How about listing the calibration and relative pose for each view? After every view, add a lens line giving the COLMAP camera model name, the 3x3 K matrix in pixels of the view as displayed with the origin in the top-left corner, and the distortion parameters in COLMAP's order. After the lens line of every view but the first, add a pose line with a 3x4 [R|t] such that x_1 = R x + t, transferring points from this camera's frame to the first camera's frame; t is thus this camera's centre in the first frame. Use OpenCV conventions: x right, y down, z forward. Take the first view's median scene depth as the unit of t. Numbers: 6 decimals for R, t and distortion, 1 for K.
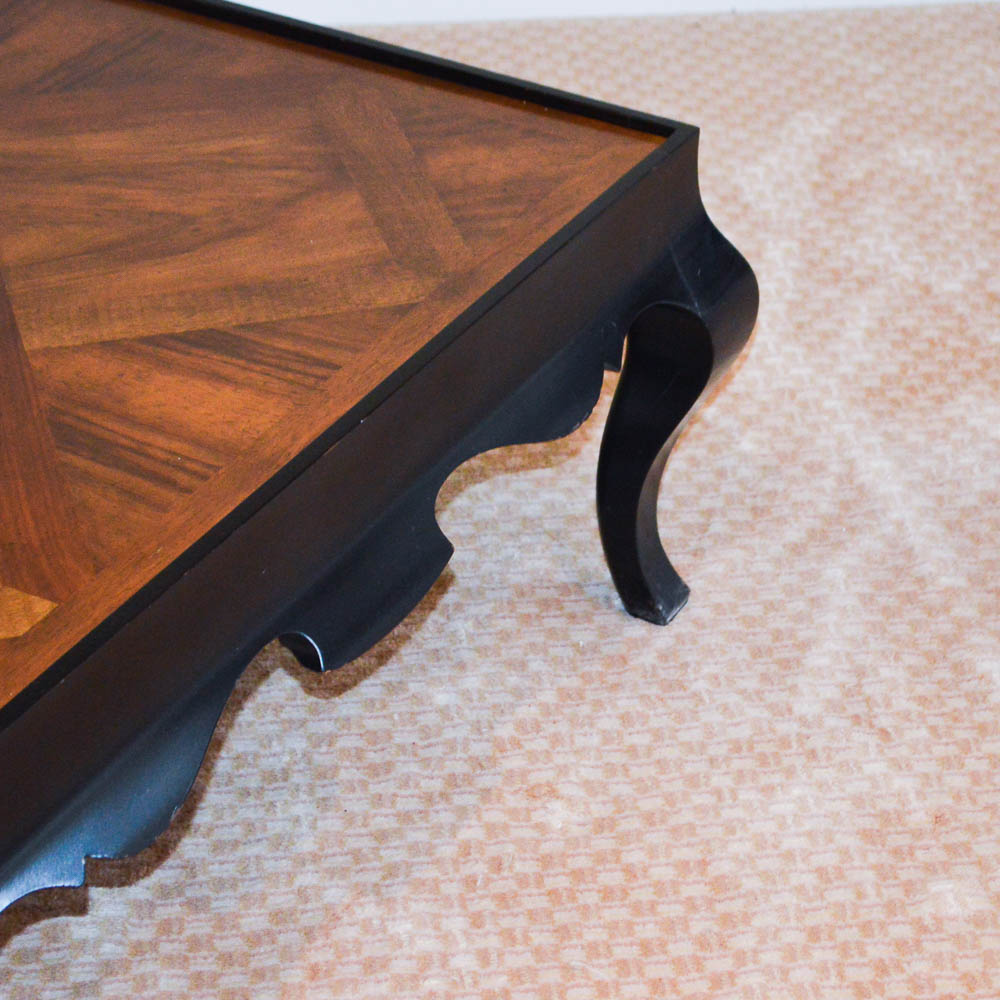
lens RADIAL K [[3011.6, 0, 506.4], [0, 3011.6, 511.9], [0, 0, 1]] dist [0.022028, 0.000000]
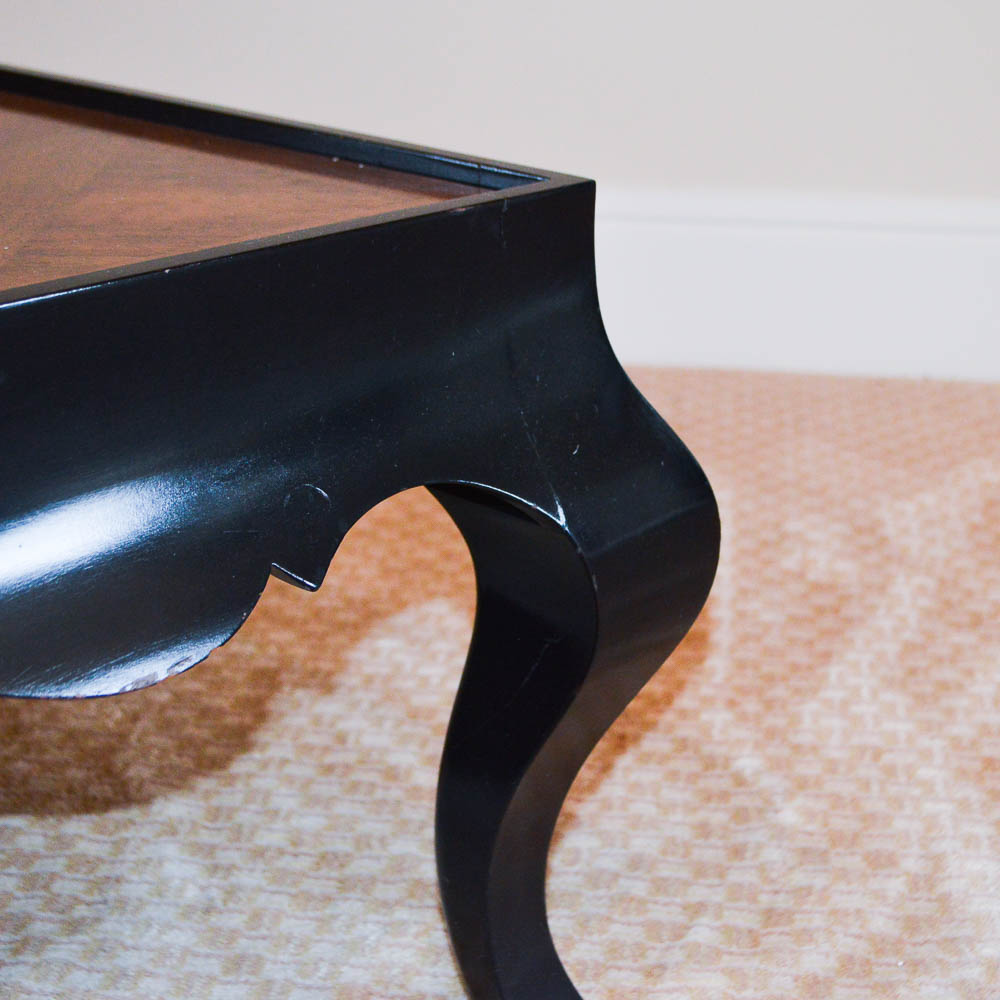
lens RADIAL K [[1819.0, 0, 499.4], [0, 1819.0, 501.4], [0, 0, 1]] dist [-0.037437, 0.000000]
pose [[0.971137, 0.080542, -0.224512, 0.101975], [-0.122296, 0.976261, -0.178767, -0.009940], [0.204785, 0.201064, 0.957933, 0.568880]]
